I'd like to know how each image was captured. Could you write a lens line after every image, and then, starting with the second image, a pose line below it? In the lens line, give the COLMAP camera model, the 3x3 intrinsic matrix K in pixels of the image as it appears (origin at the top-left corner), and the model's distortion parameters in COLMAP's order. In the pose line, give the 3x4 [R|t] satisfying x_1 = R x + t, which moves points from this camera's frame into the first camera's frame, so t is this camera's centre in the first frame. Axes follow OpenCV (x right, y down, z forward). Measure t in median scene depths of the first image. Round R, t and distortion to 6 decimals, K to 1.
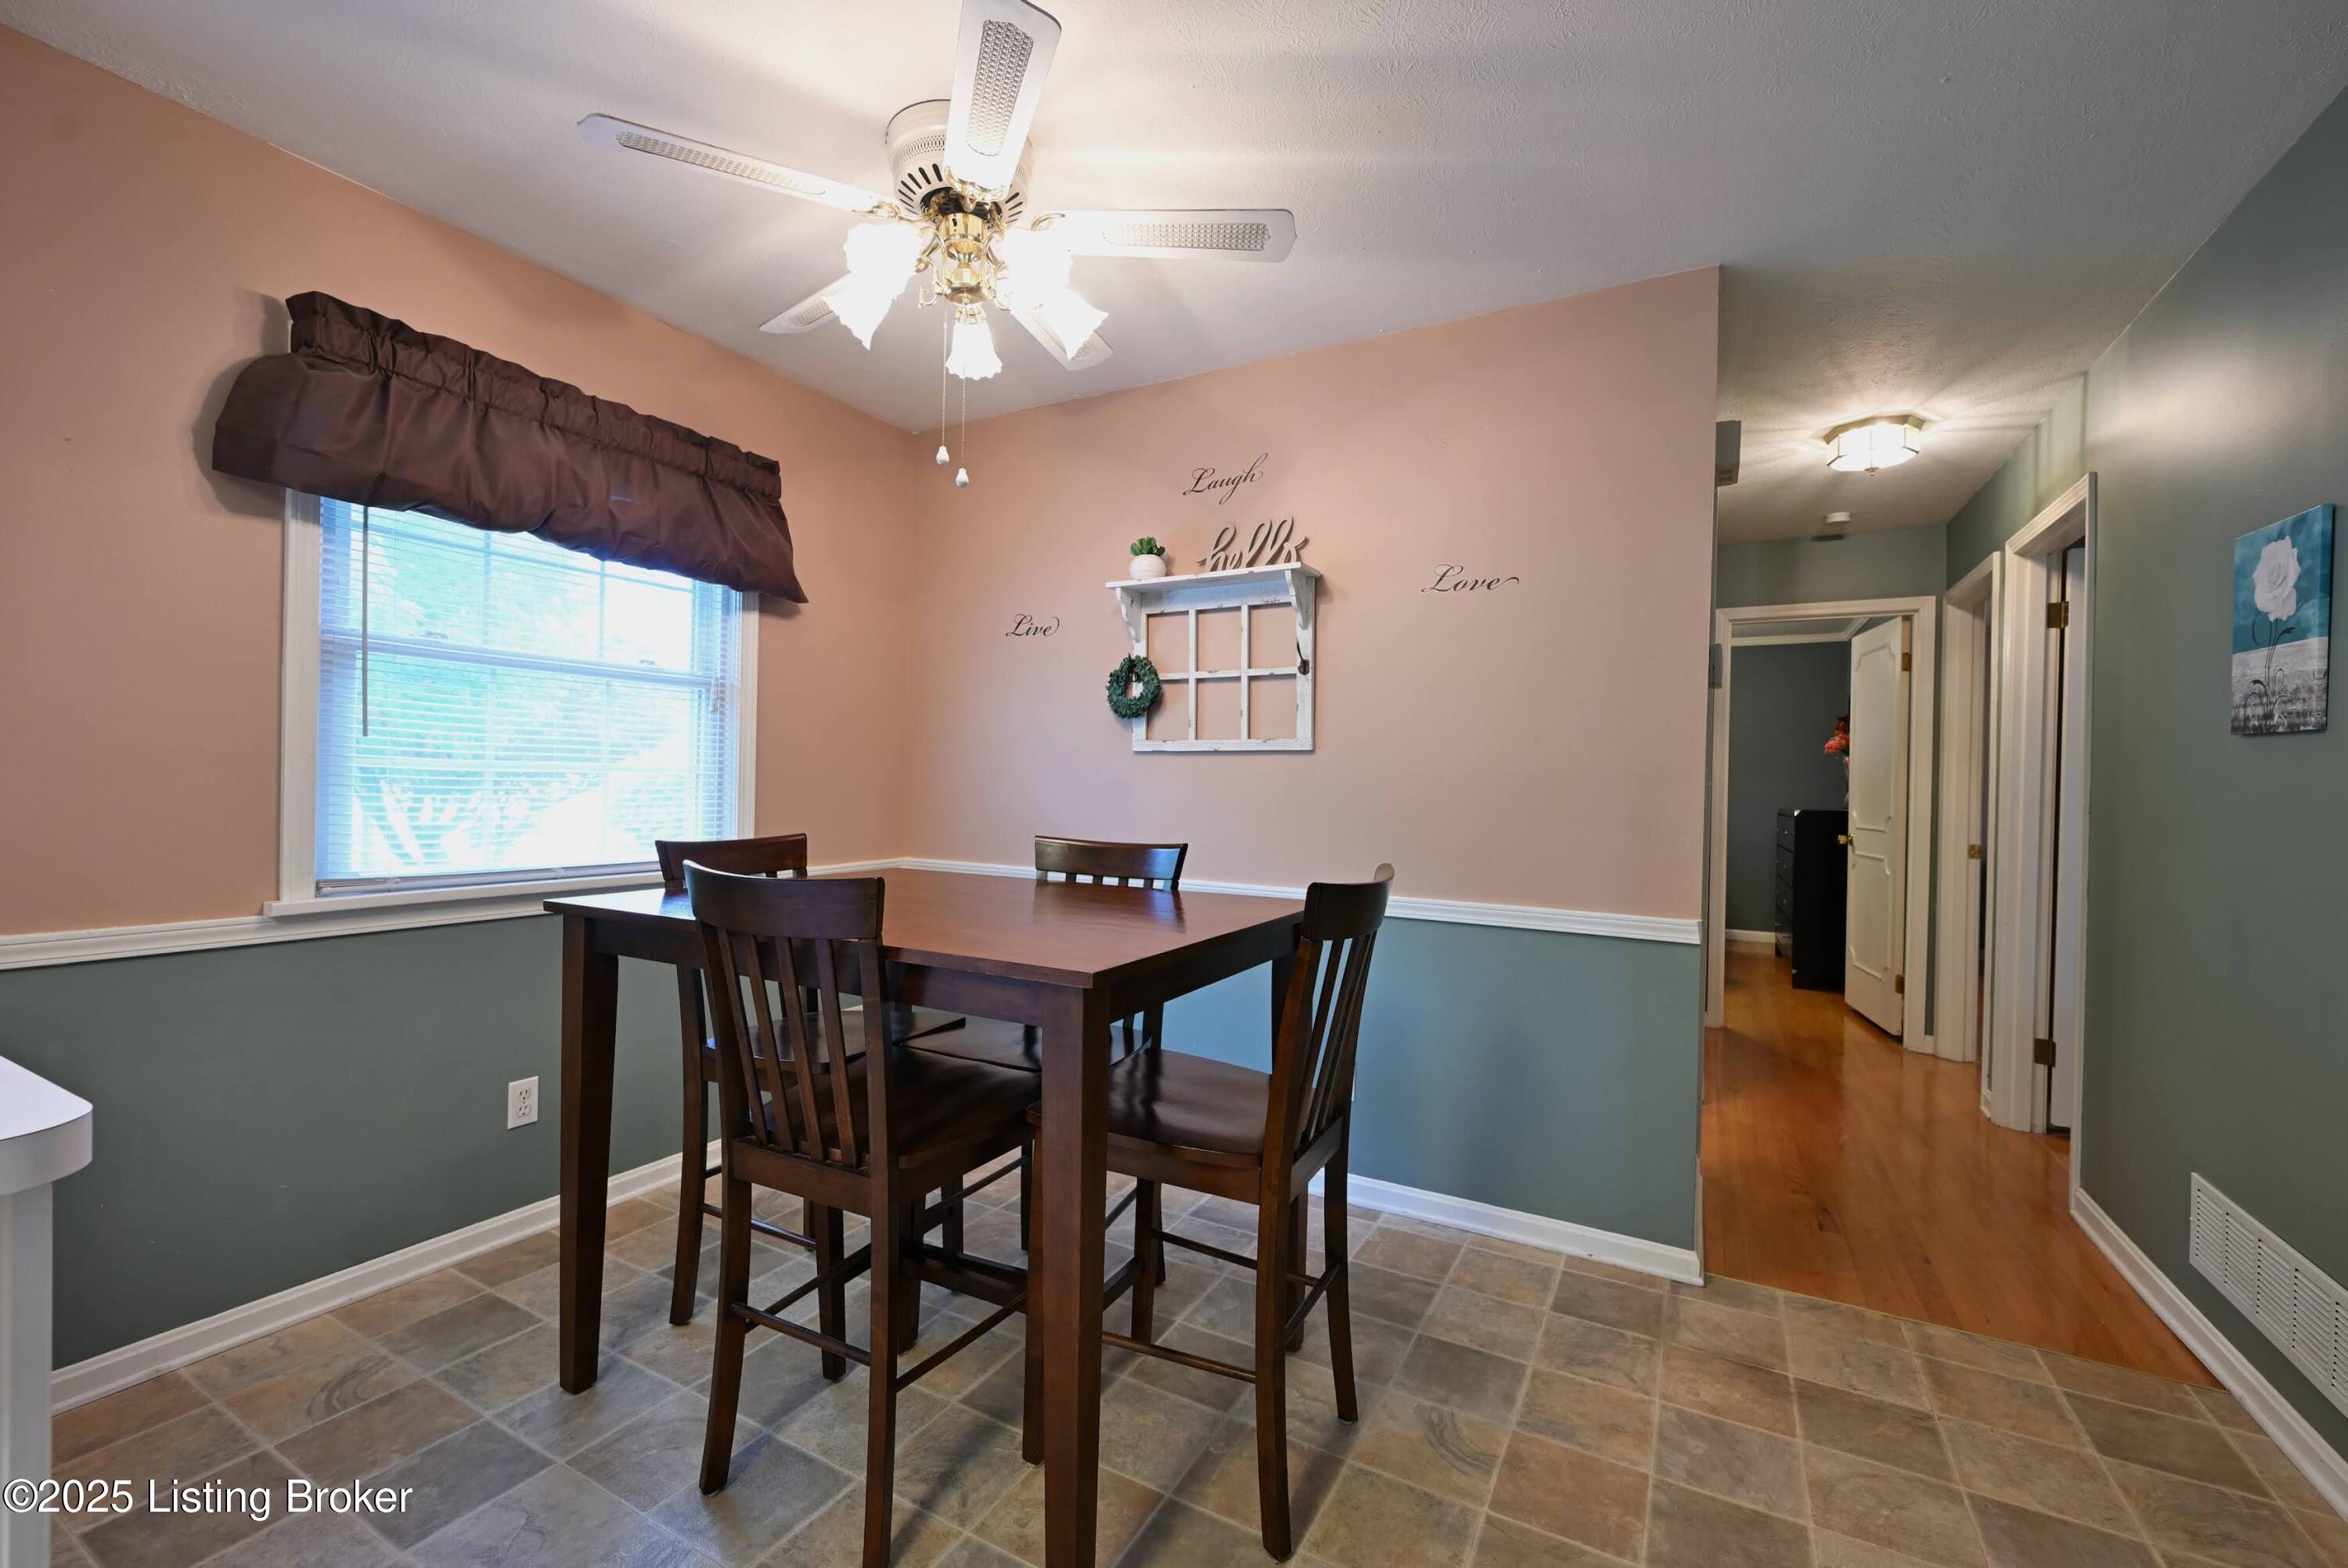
lens RADIAL K [[972.8, 0, 1169.6], [0, 972.8, 783.9], [0, 0, 1]] dist [-0.002643, 0.000856]
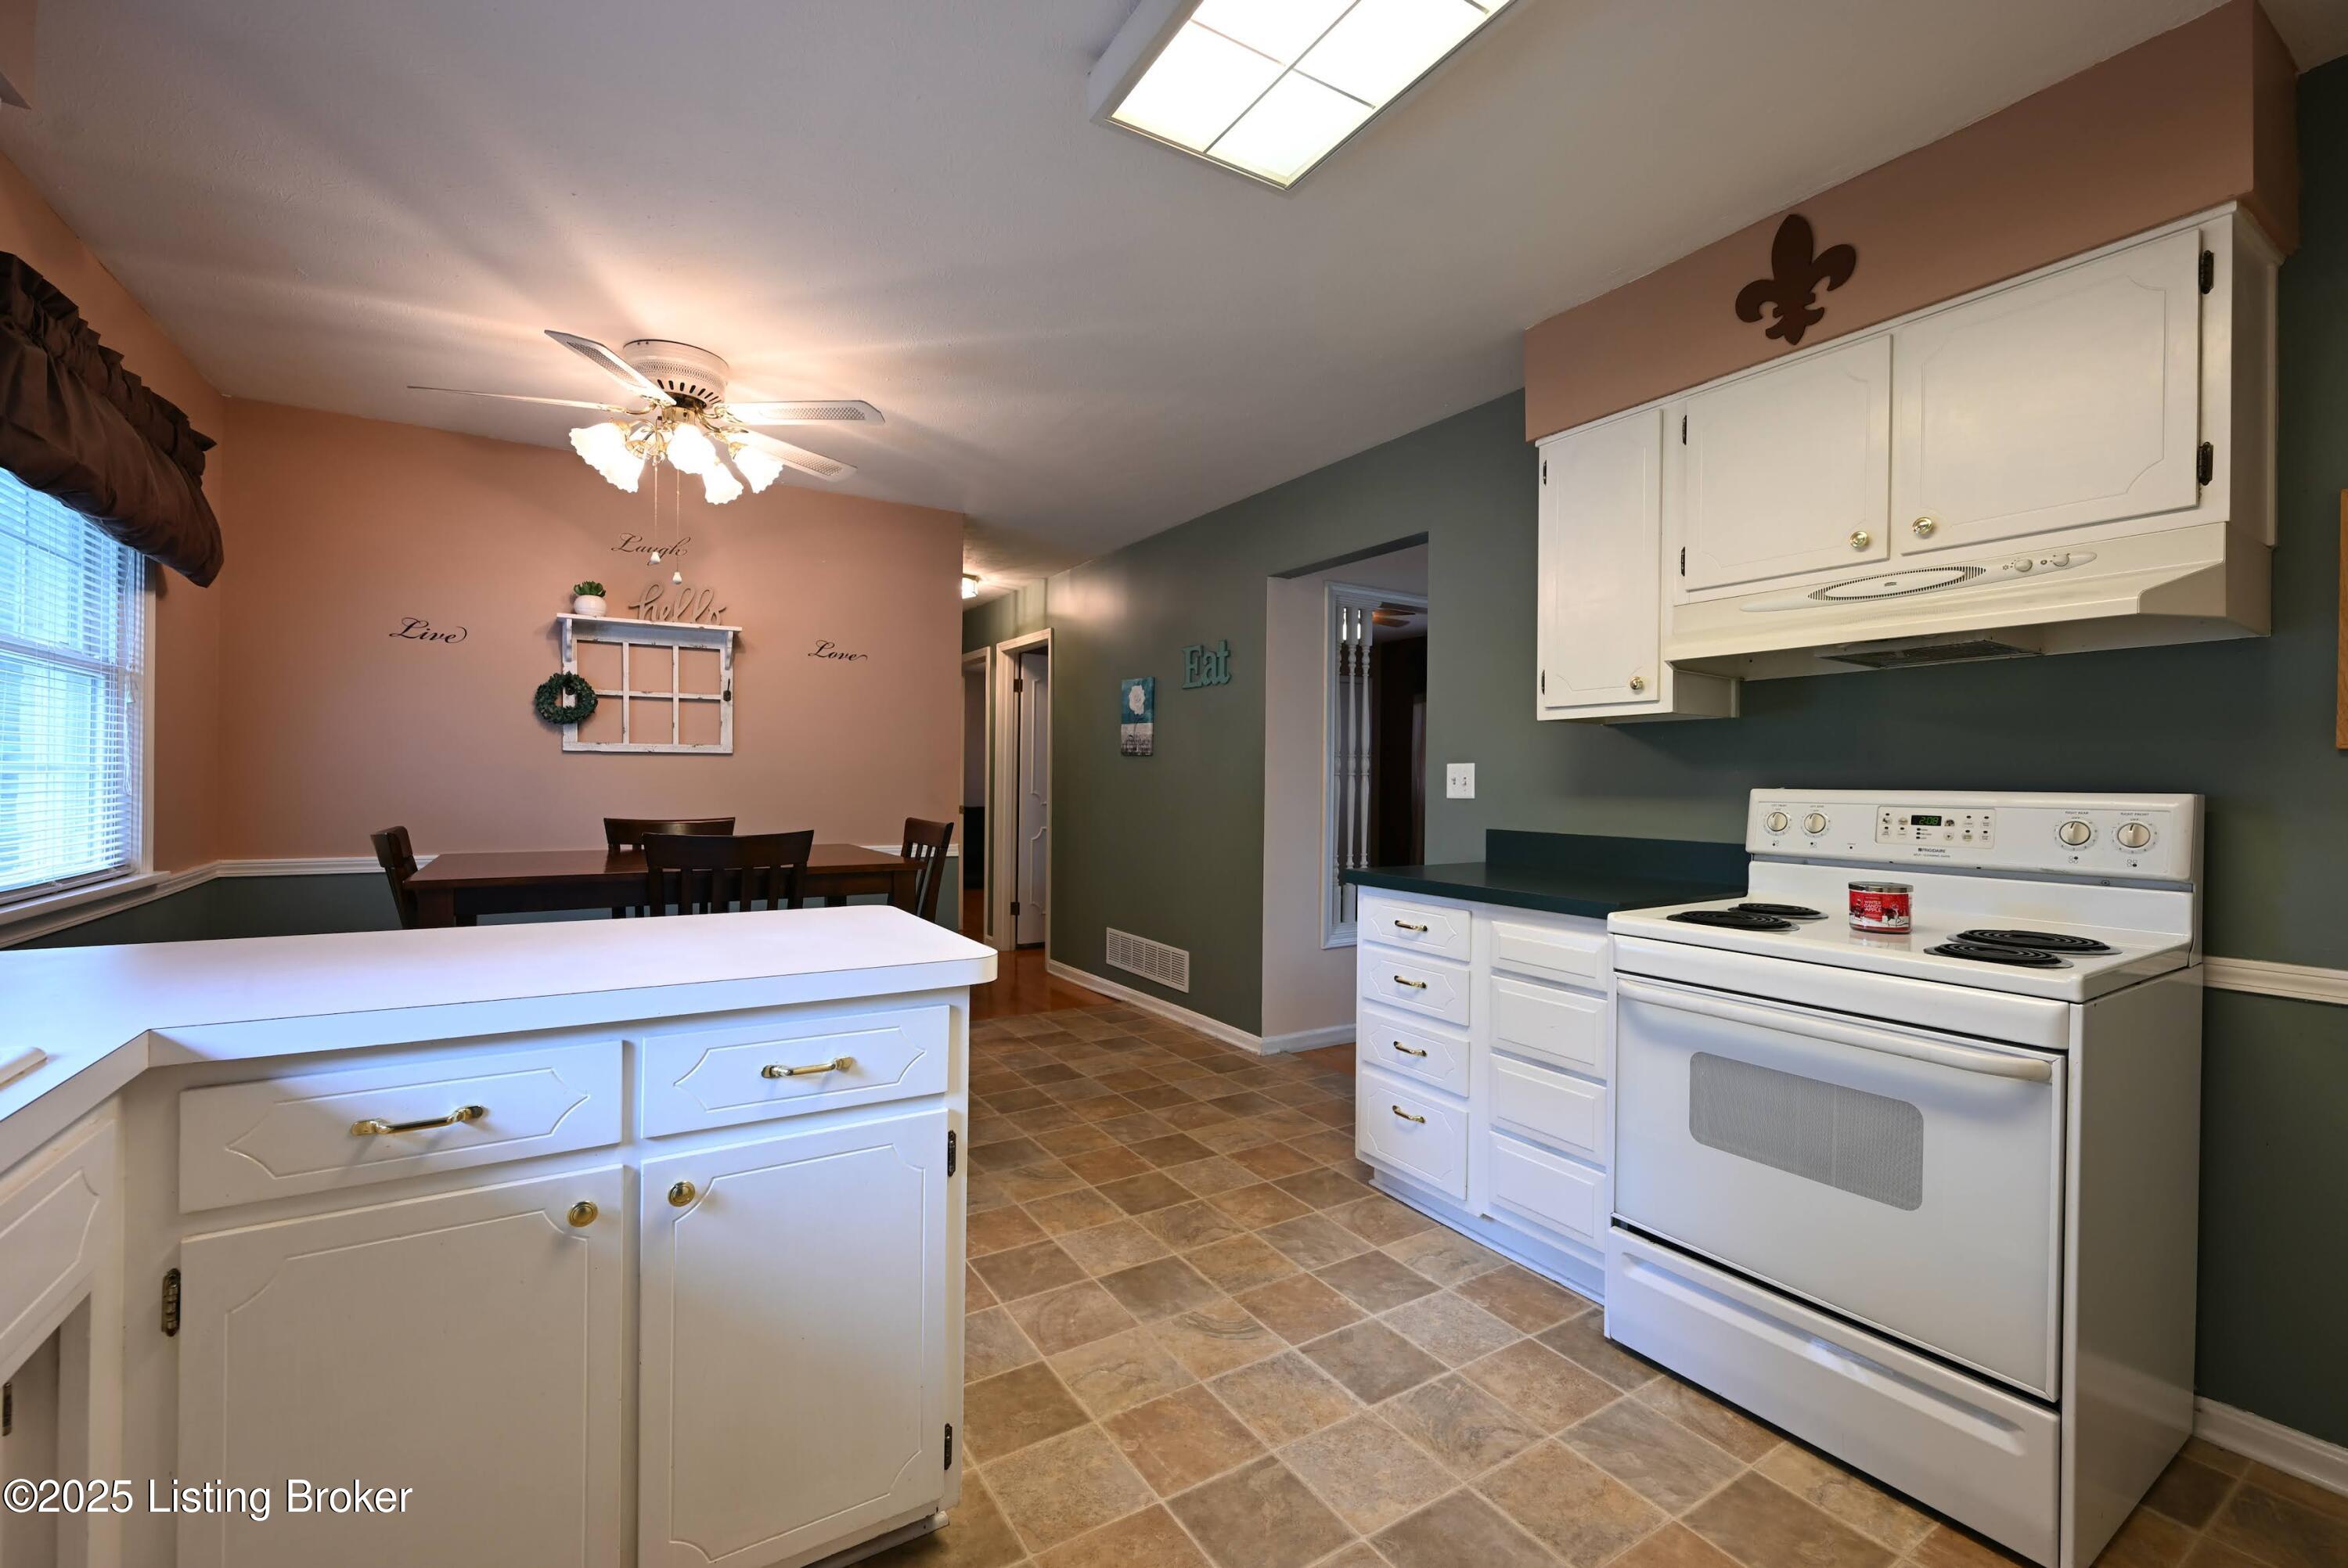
lens RADIAL K [[972.8, 0, 1167.2], [0, 972.8, 785.2], [0, 0, 1]] dist [-0.002643, 0.000856]
pose [[0.490308, -0.018618, 0.871350, -0.919735], [0.001381, 0.999787, 0.020585, -0.018480], [-0.871548, -0.008889, 0.490230, -0.321564]]
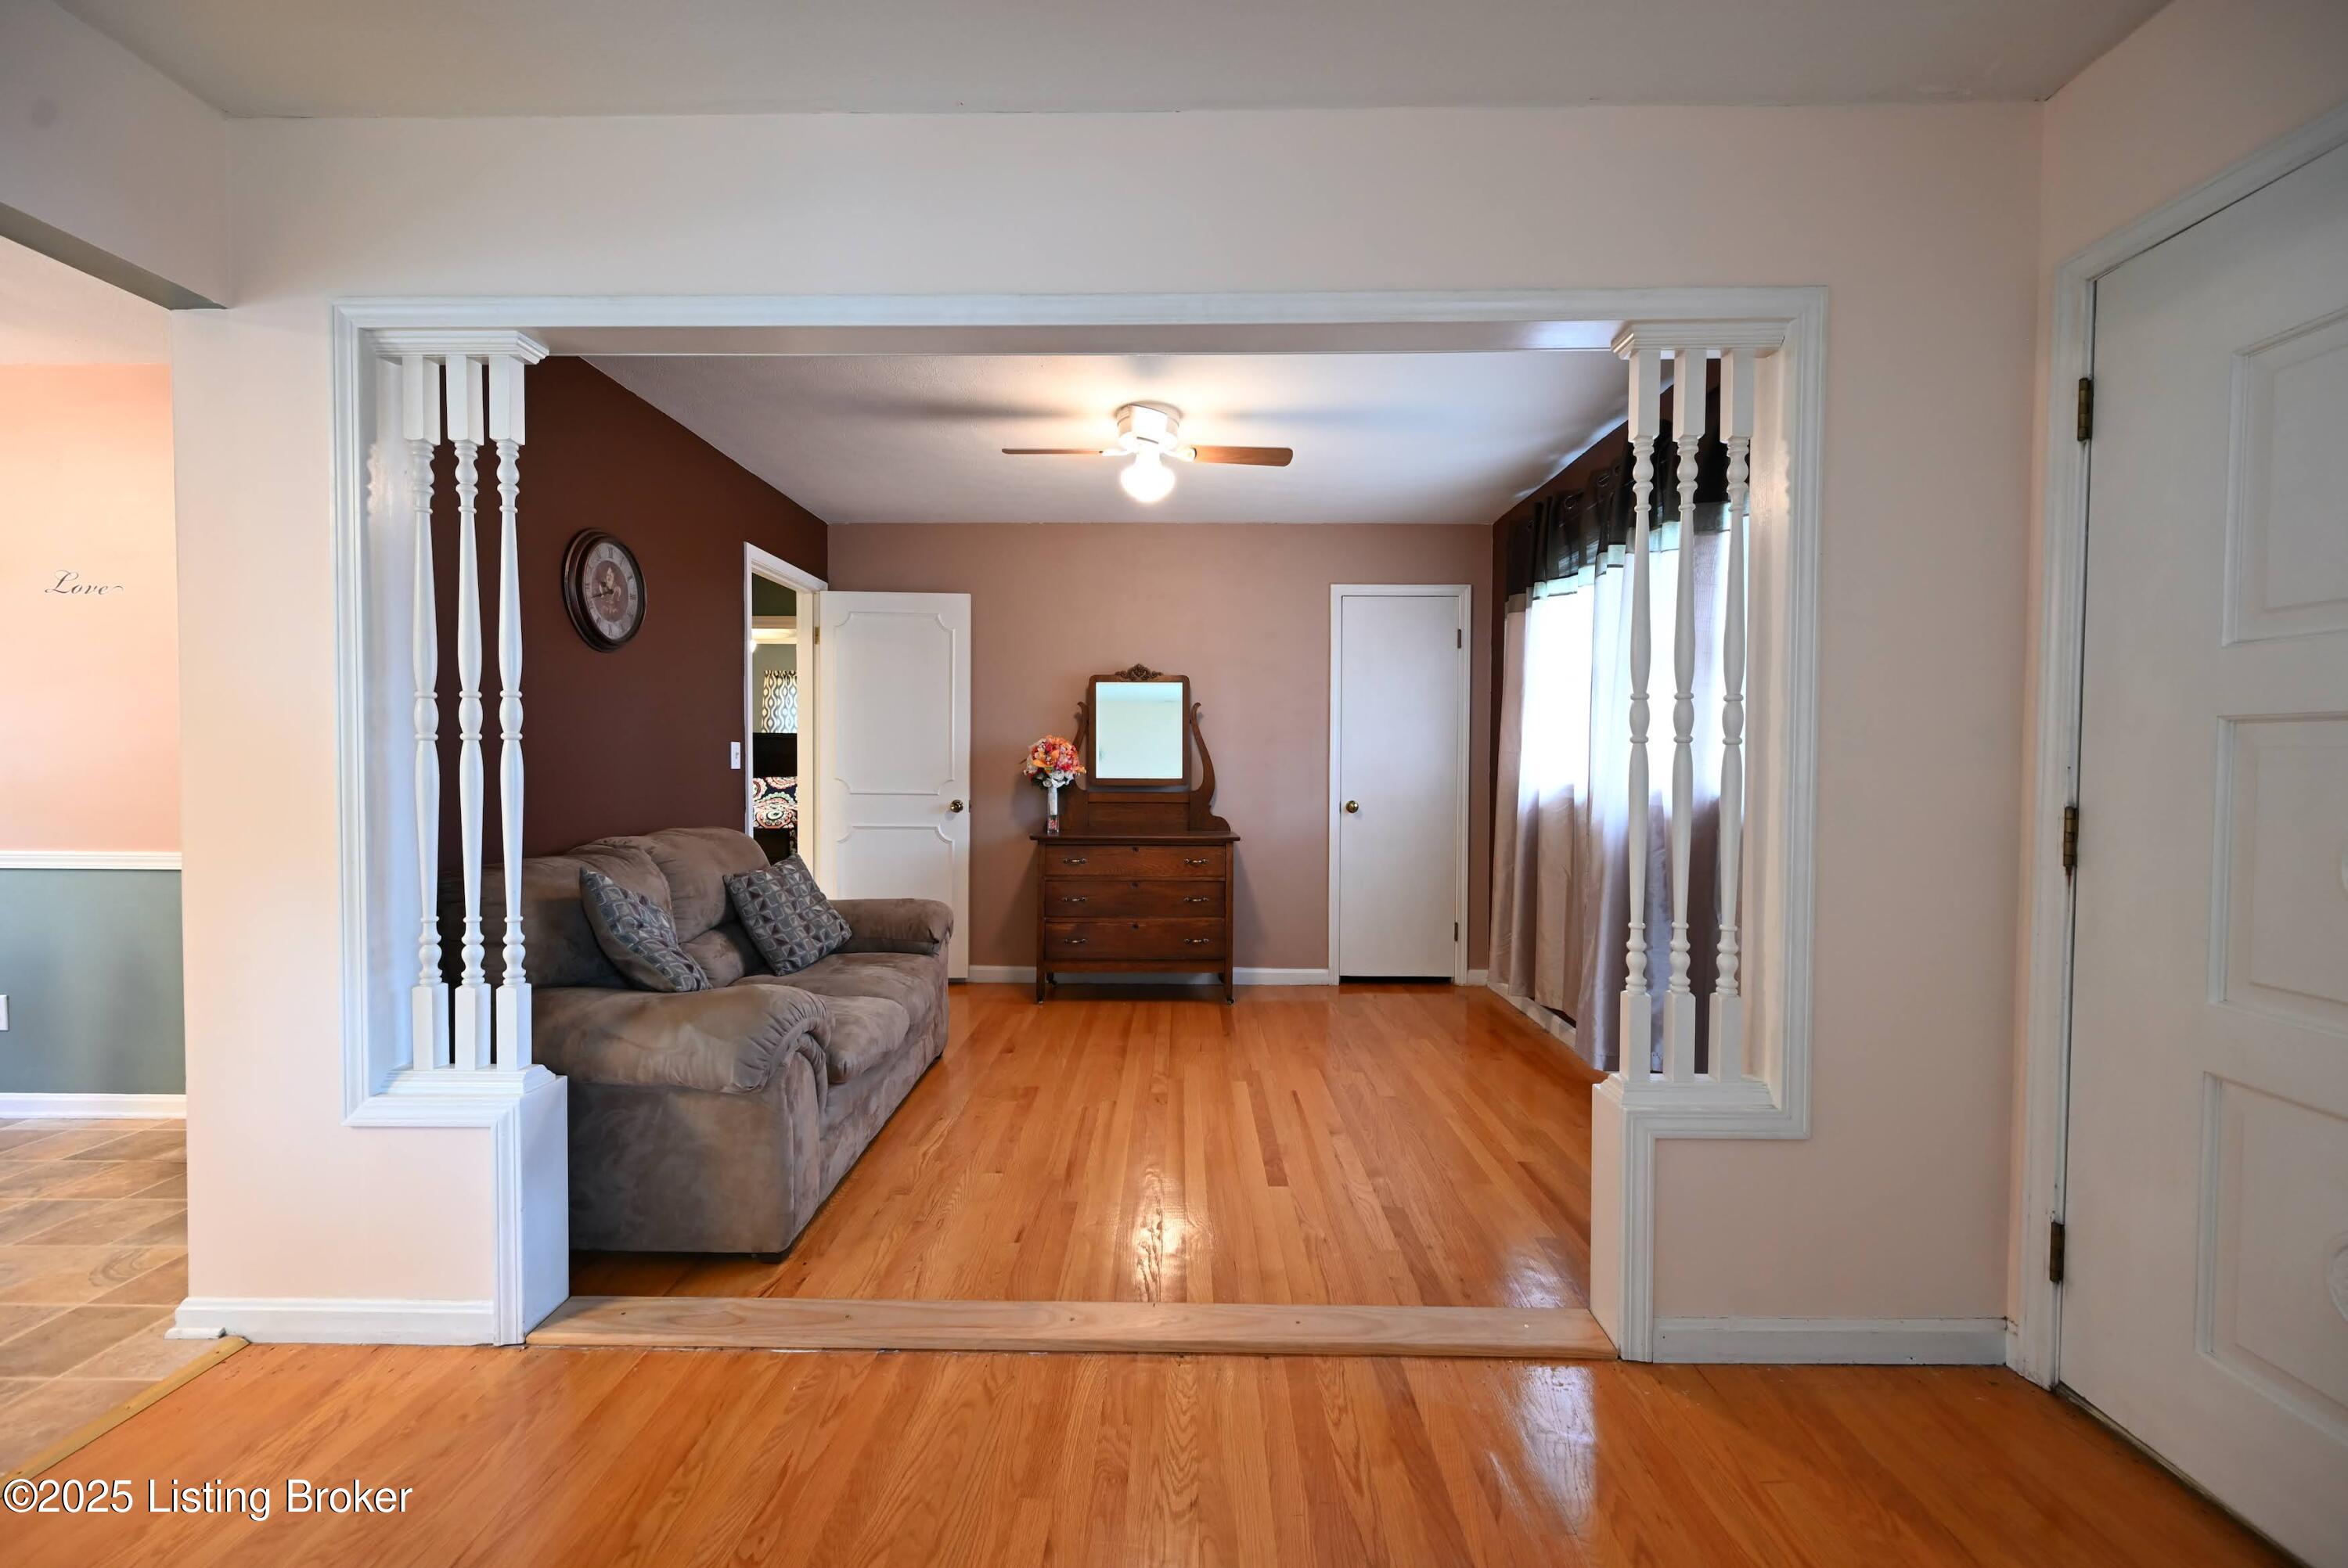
lens RADIAL K [[916.1, 0, 1170.6], [0, 916.1, 784.4], [0, 0, 1]] dist [0.000338, 0.000291]
pose [[0.879747, -0.027397, 0.474652, 1.006144], [0.015224, 0.999450, 0.029471, 0.025573], [-0.475199, -0.018700, 0.879680, -0.685221]]
